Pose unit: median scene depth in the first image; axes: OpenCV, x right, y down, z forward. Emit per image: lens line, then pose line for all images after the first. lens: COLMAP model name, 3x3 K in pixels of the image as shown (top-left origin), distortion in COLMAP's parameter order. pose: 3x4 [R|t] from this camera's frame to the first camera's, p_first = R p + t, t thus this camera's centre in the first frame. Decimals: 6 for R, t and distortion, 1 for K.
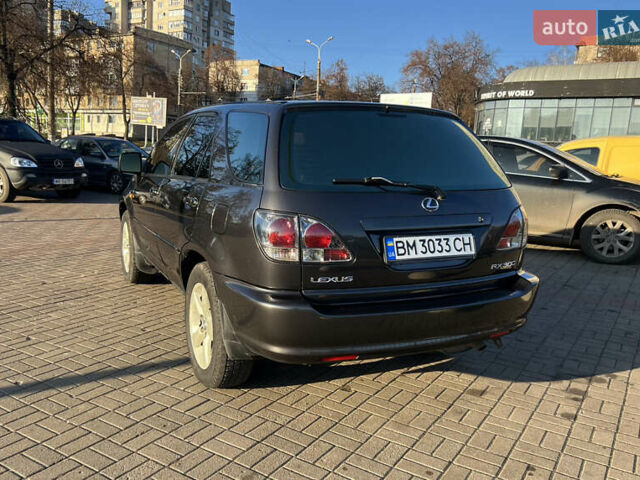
lens RADIAL K [[572.1, 0, 313.4], [0, 572.1, 257.8], [0, 0, 1]] dist [0.039160, -0.058716]
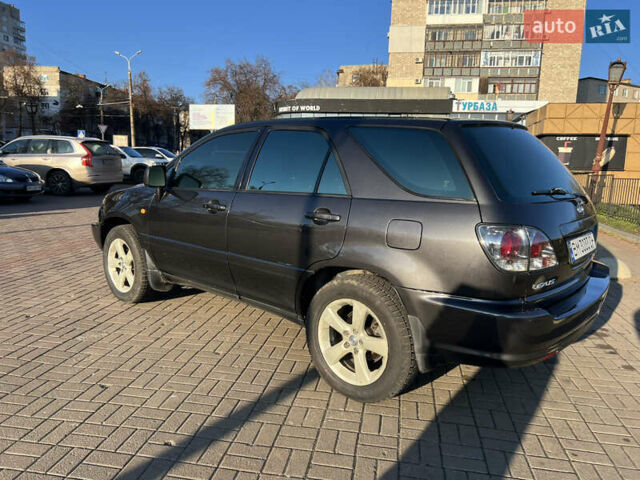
lens RADIAL K [[481.8, 0, 324.9], [0, 481.8, 238.6], [0, 0, 1]] dist [0.063402, -0.073729]
pose [[0.918761, -0.076345, 0.387363, -0.369126], [0.080197, 0.996760, 0.006236, -0.046459], [-0.386584, 0.025336, 0.921906, 0.159692]]
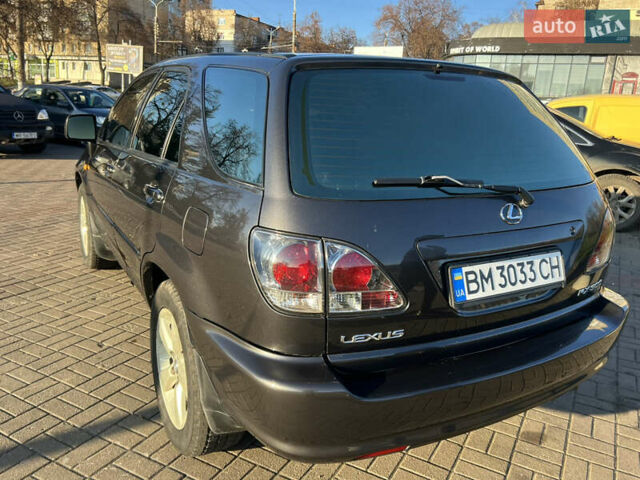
lens RADIAL K [[535.8, 0, 333.2], [0, 535.8, 236.2], [0, 0, 1]] dist [0.009813, 0.006093]
pose [[0.996619, -0.007280, 0.081840, -0.031914], [0.002111, 0.998007, 0.063070, -0.059624], [-0.082136, -0.062684, 0.994648, 0.216022]]
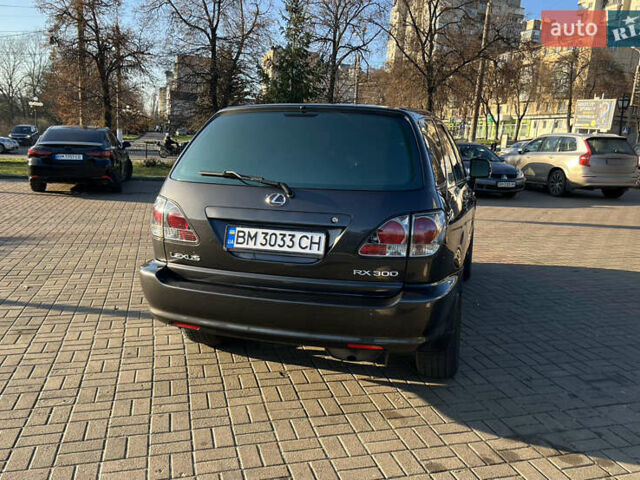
lens RADIAL K [[582.2, 0, 320.0], [0, 582.2, 240.0], [0, 0, 1]] dist [0.024908, -0.001207]
pose [[0.740414, 0.104721, -0.663943, 0.541262], [-0.132314, 0.991169, 0.008779, -0.022515], [0.658999, 0.081349, 0.747732, 0.149073]]
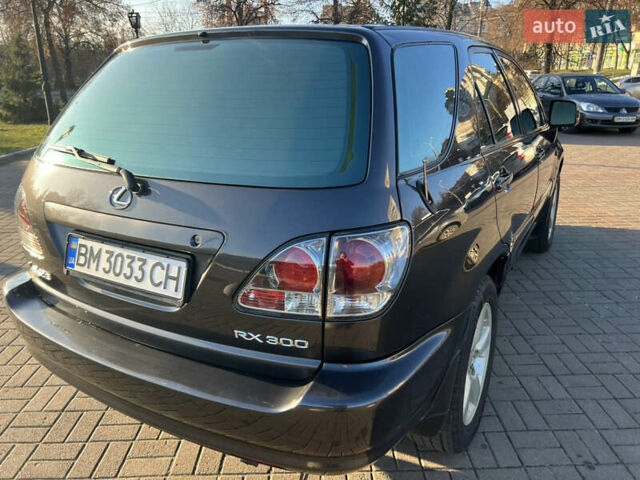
lens RADIAL K [[481.8, 0, 324.9], [0, 481.8, 238.6], [0, 0, 1]] dist [0.063402, -0.073729]
pose [[0.558622, 0.223076, -0.798861, 0.416772], [-0.126510, 0.974800, 0.183741, -0.096704], [0.819718, -0.001578, 0.572766, 0.491830]]
